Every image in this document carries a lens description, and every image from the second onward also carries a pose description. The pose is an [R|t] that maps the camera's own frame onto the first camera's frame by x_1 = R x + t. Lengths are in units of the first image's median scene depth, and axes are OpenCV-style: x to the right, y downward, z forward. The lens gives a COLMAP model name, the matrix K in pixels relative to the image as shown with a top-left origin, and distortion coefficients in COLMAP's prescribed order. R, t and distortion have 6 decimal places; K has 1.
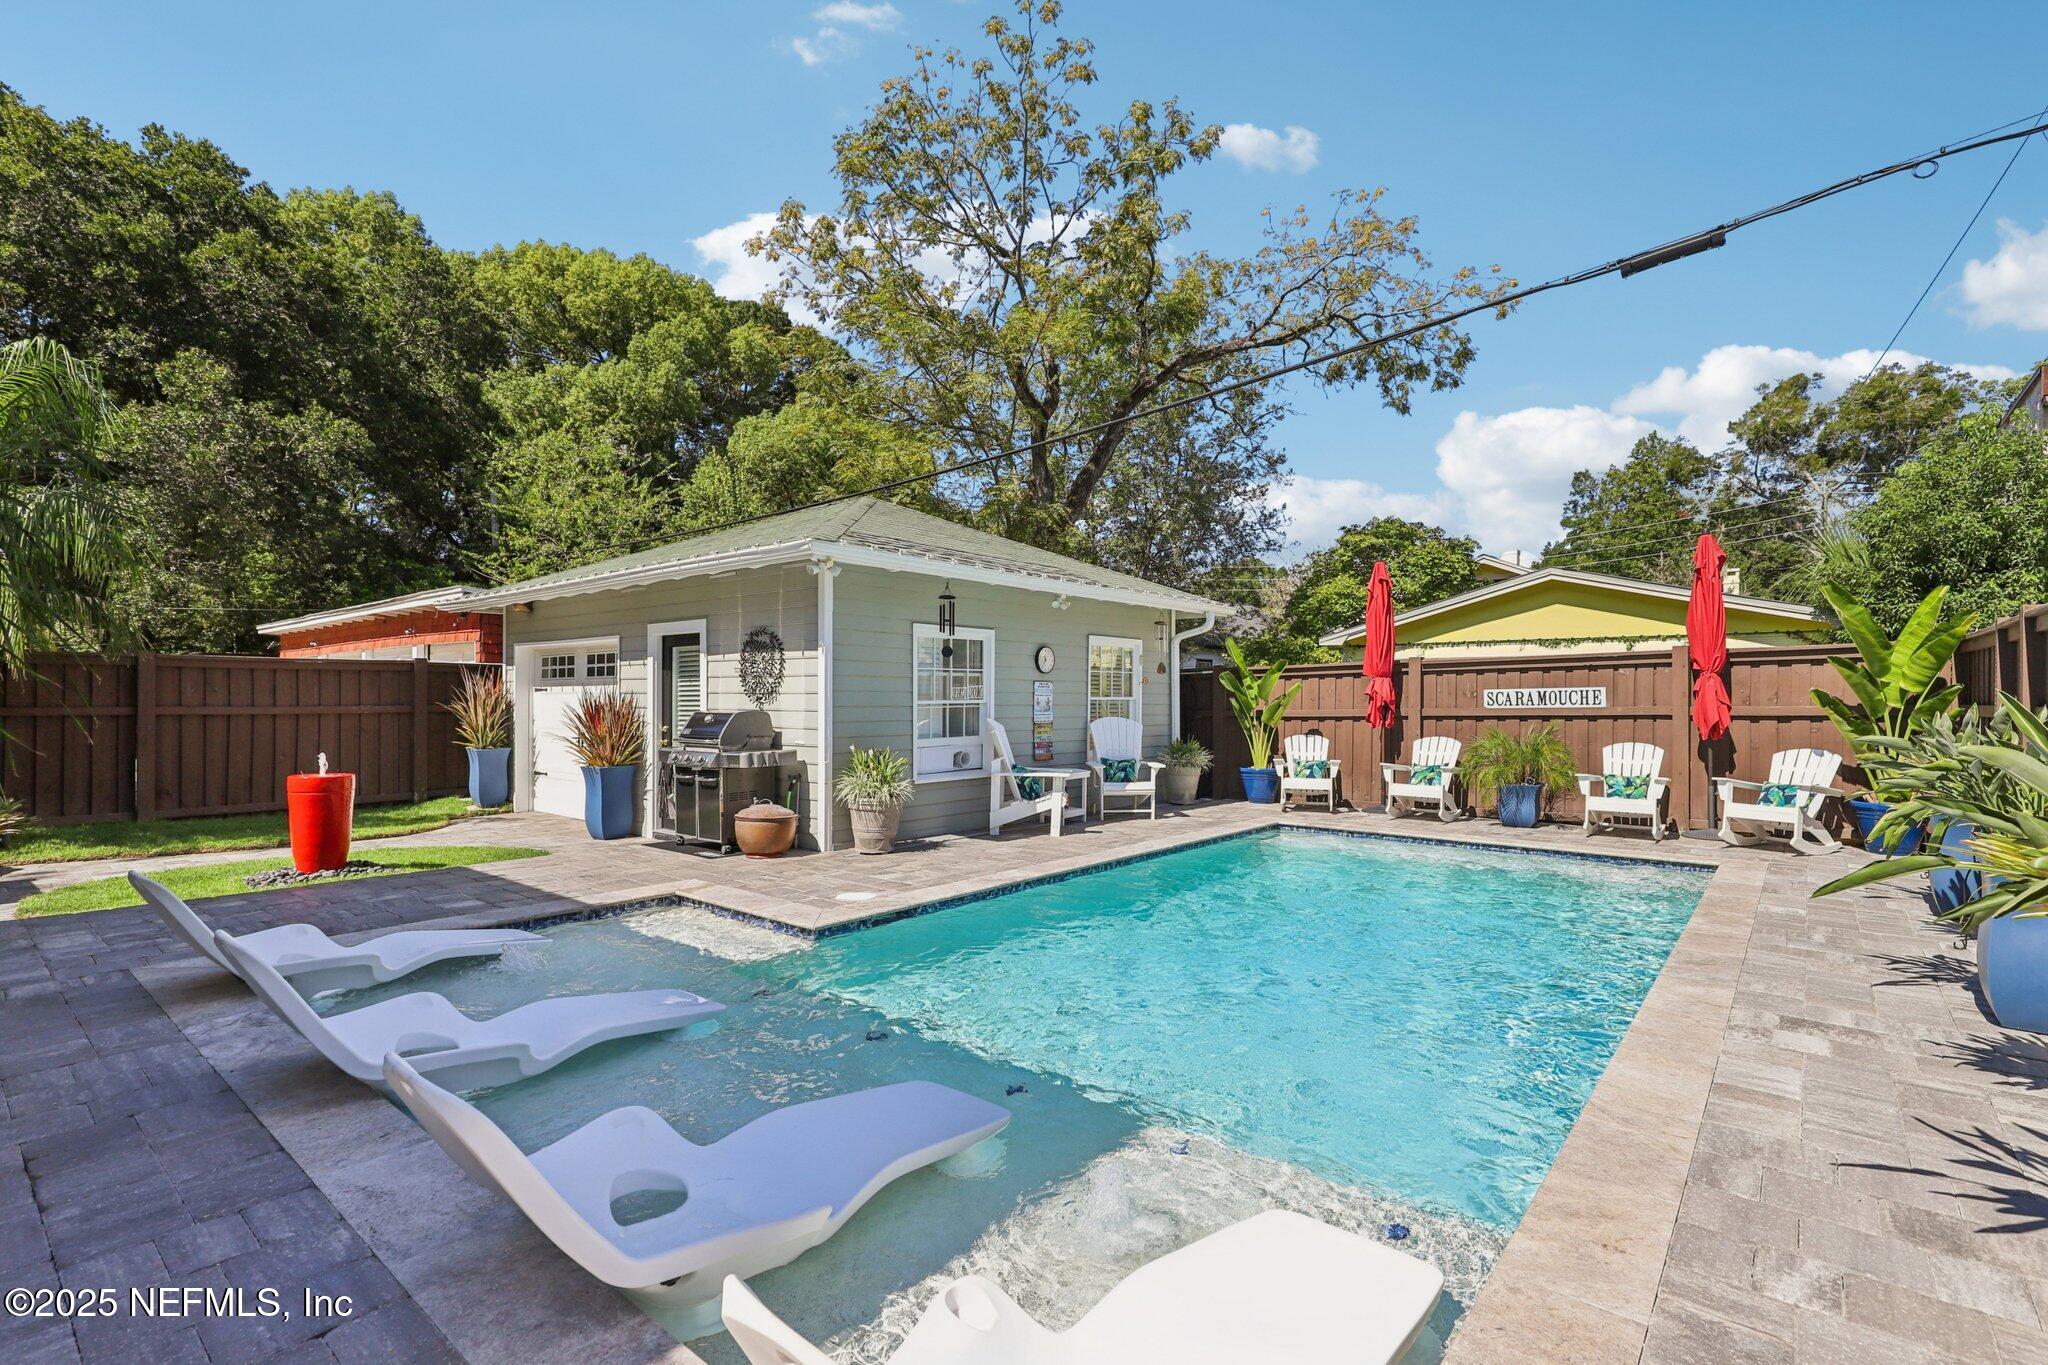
lens RADIAL K [[934.8, 0, 1022.6], [0, 934.8, 691.8], [0, 0, 1]] dist [-0.000288, 0.000315]
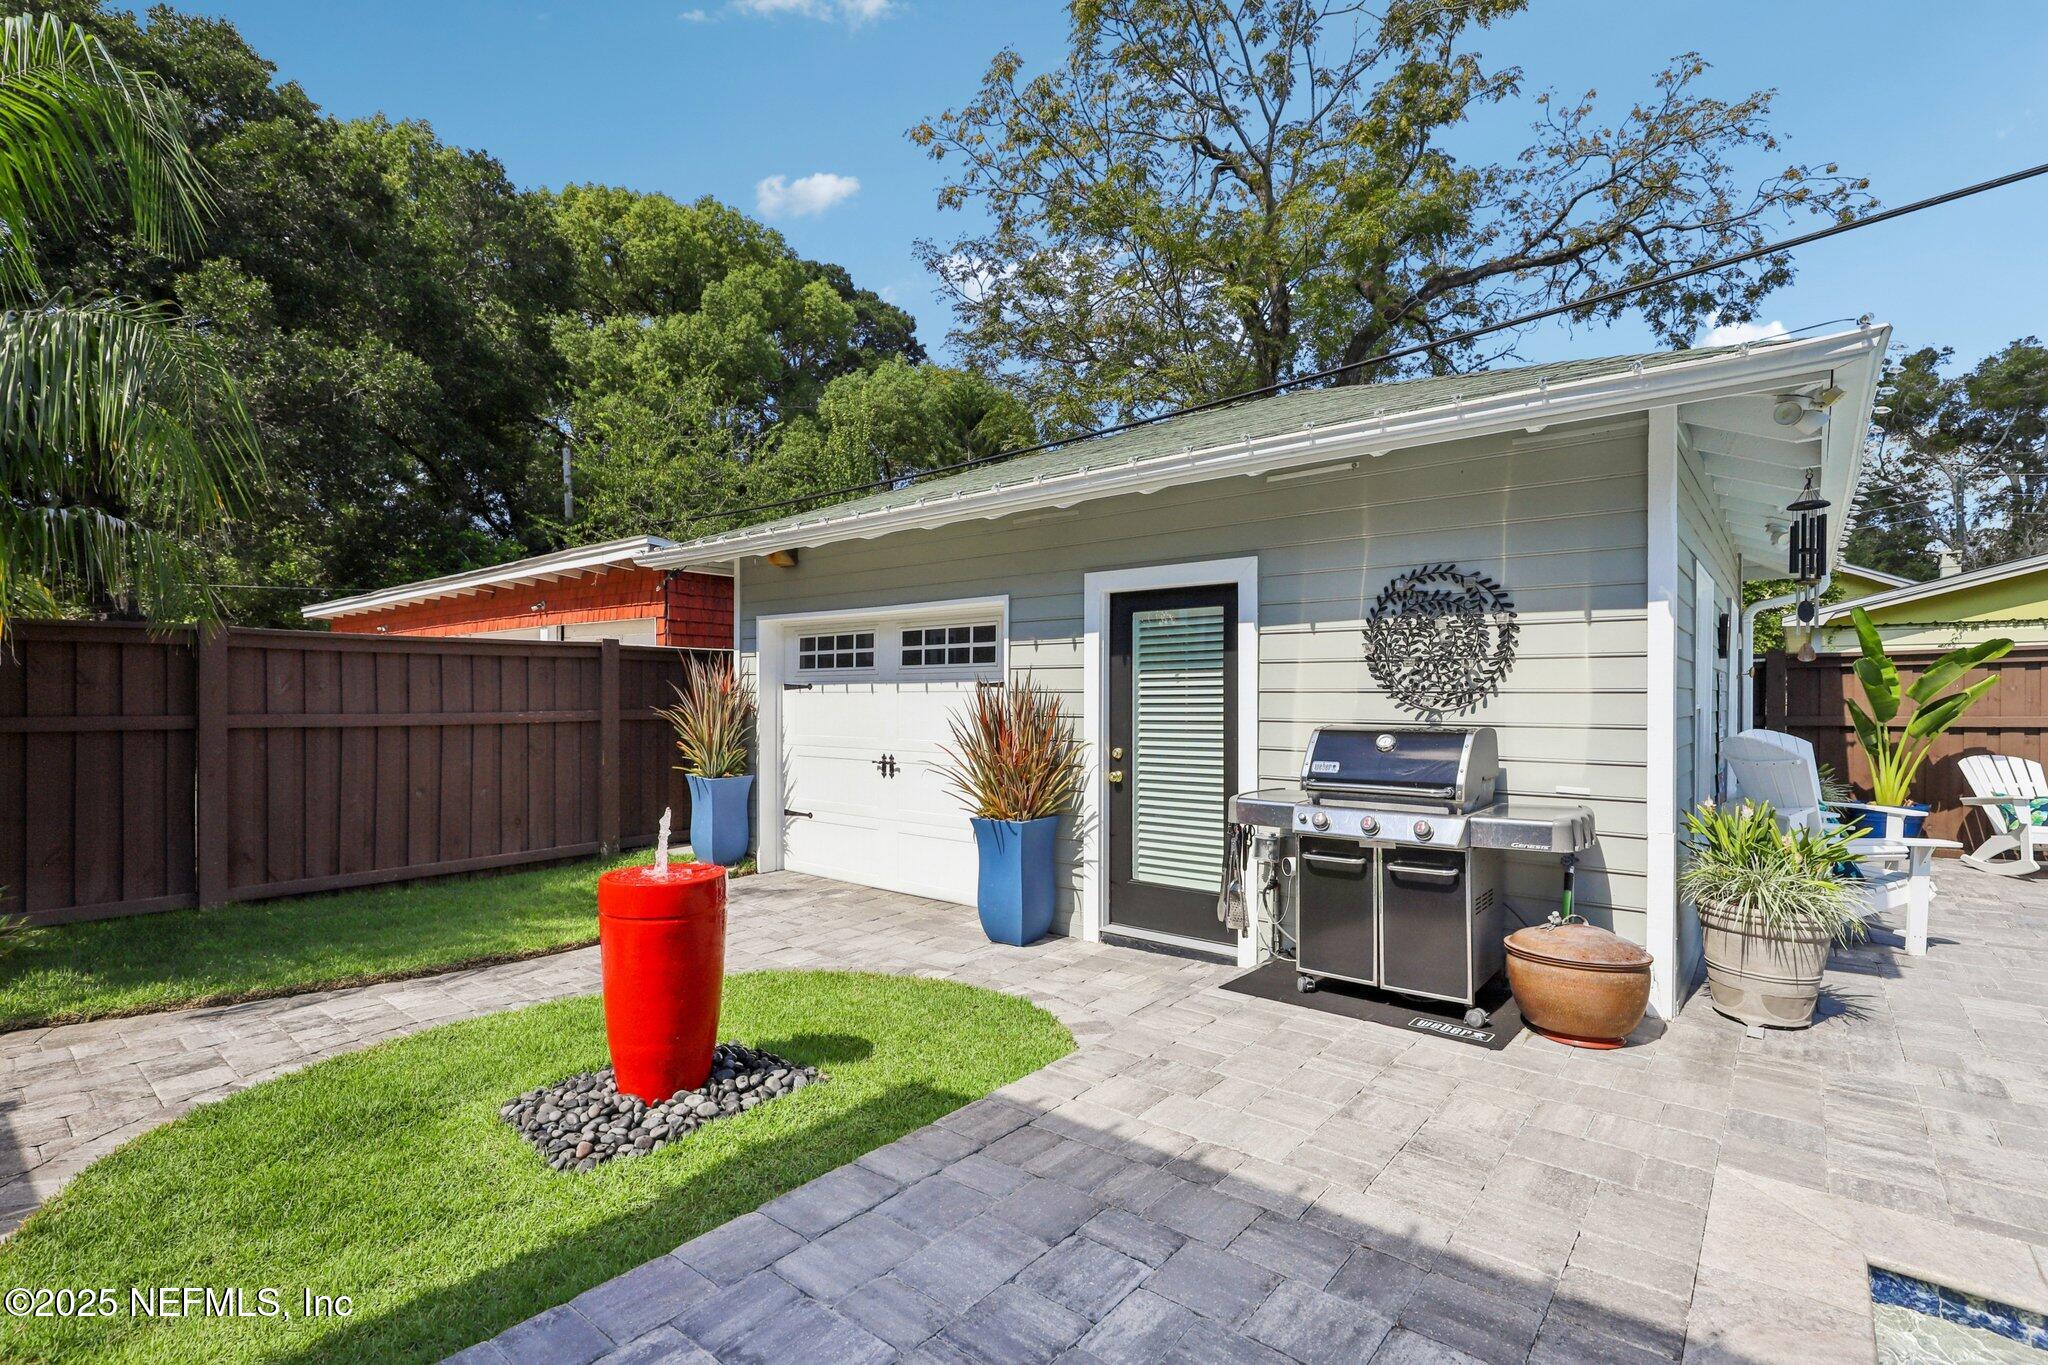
lens RADIAL K [[934.8, 0, 1022.4], [0, 934.8, 696.5], [0, 0, 1]] dist [-0.000288, 0.000315]
pose [[0.999988, -0.000426, 0.004953, -0.213955], [0.000391, 0.999975, 0.007064, 0.000043], [-0.004956, -0.007062, 0.999963, 0.202623]]
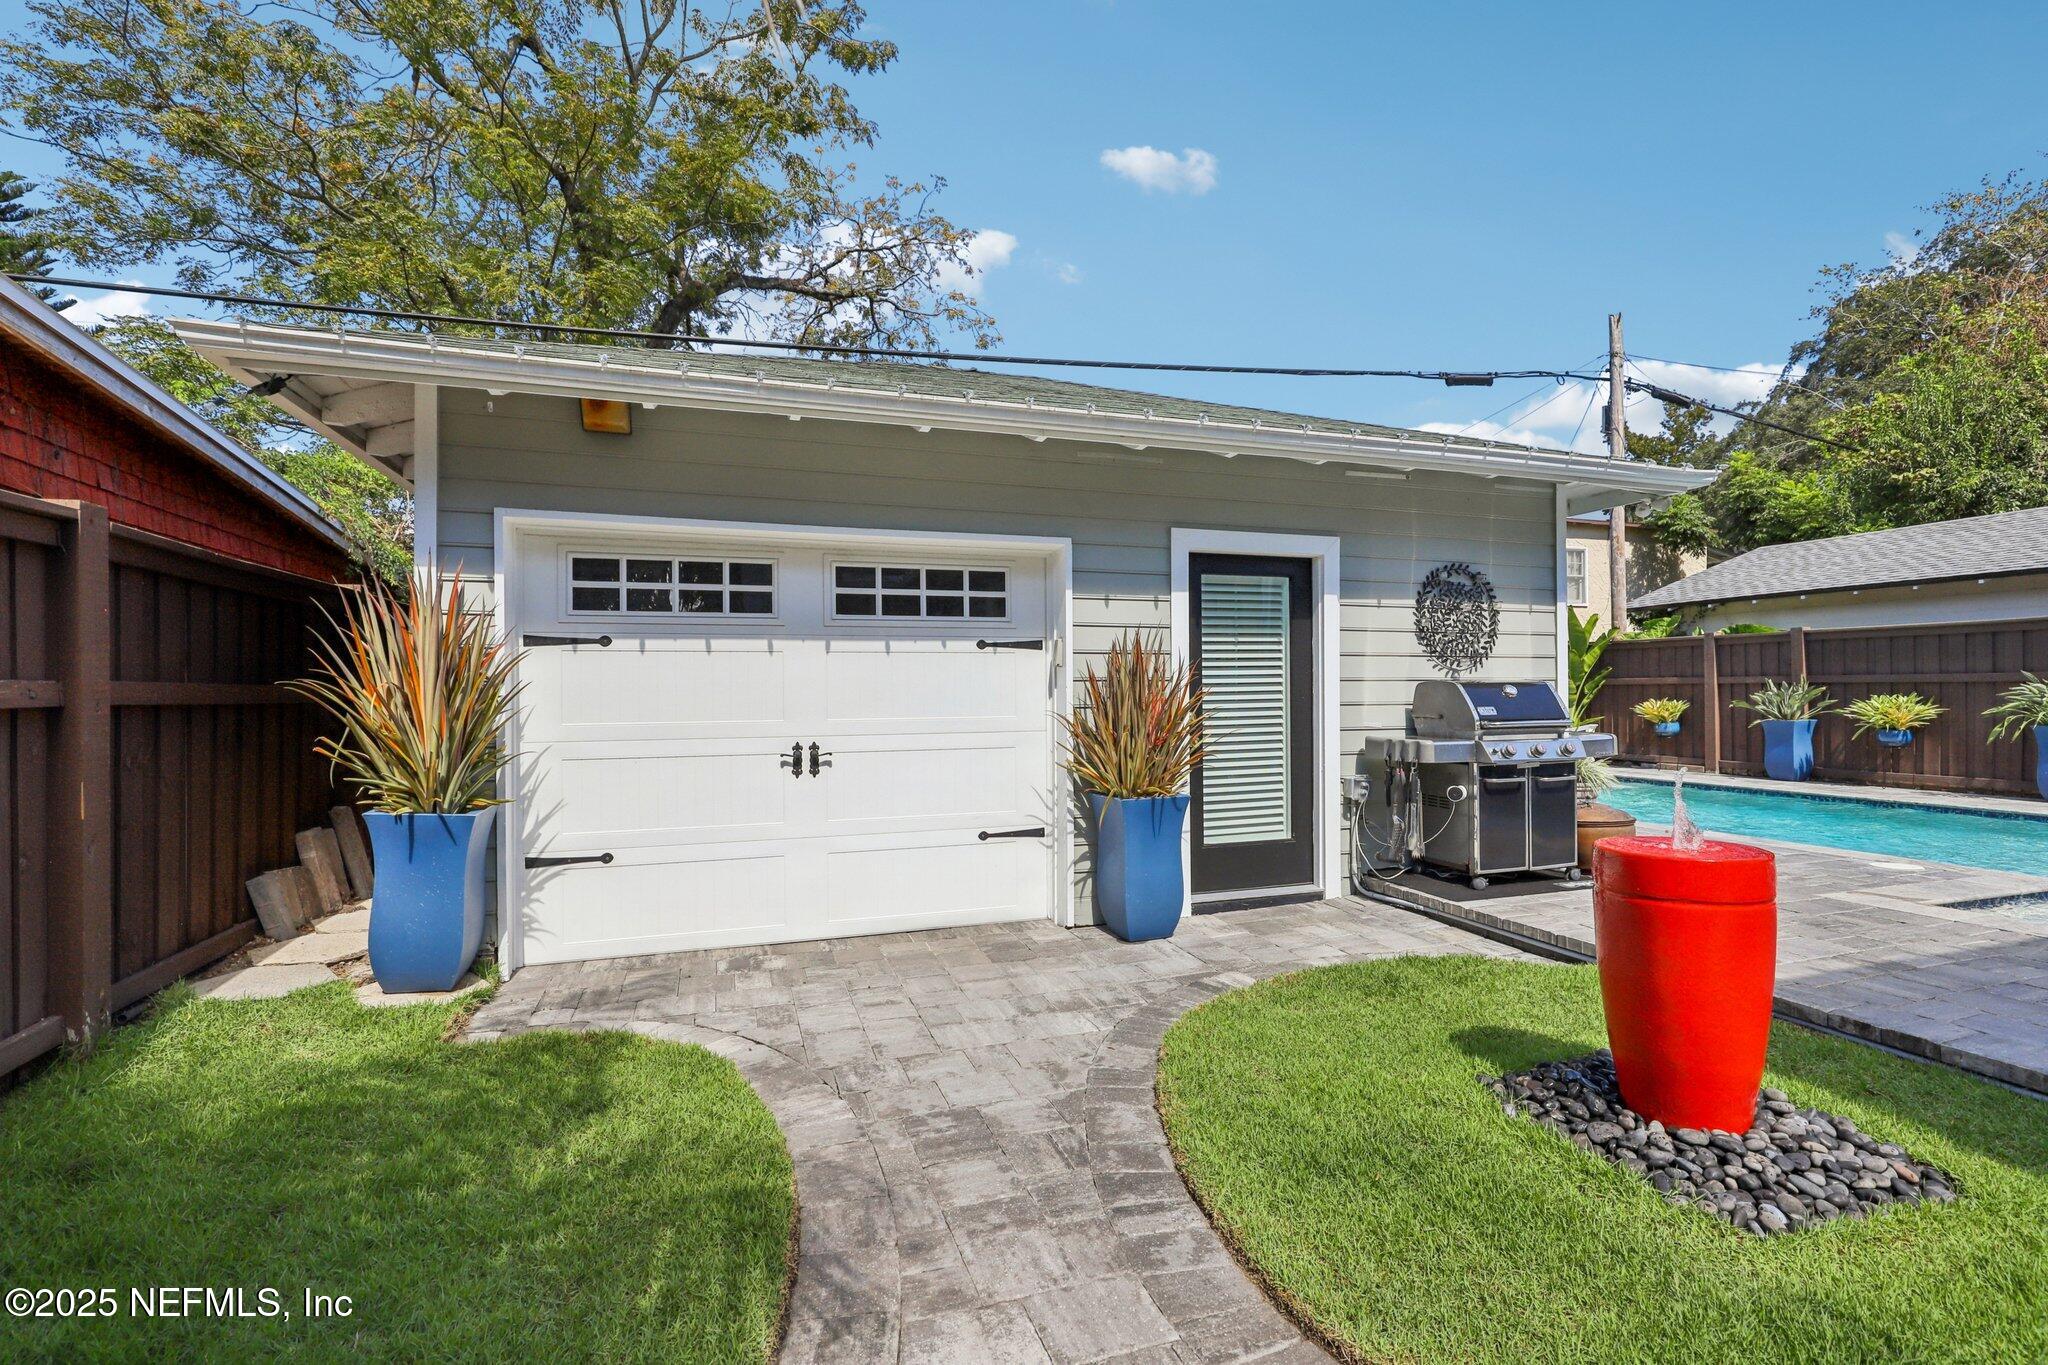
lens RADIAL K [[934.8, 0, 1018.1], [0, 934.8, 685.7], [0, 0, 1]] dist [-0.000288, 0.000315]
pose [[0.523331, -0.000061, 0.852129, -0.441291], [0.001672, 0.999998, -0.000955, 0.009992], [-0.852128, 0.001924, 0.523330, 0.382278]]
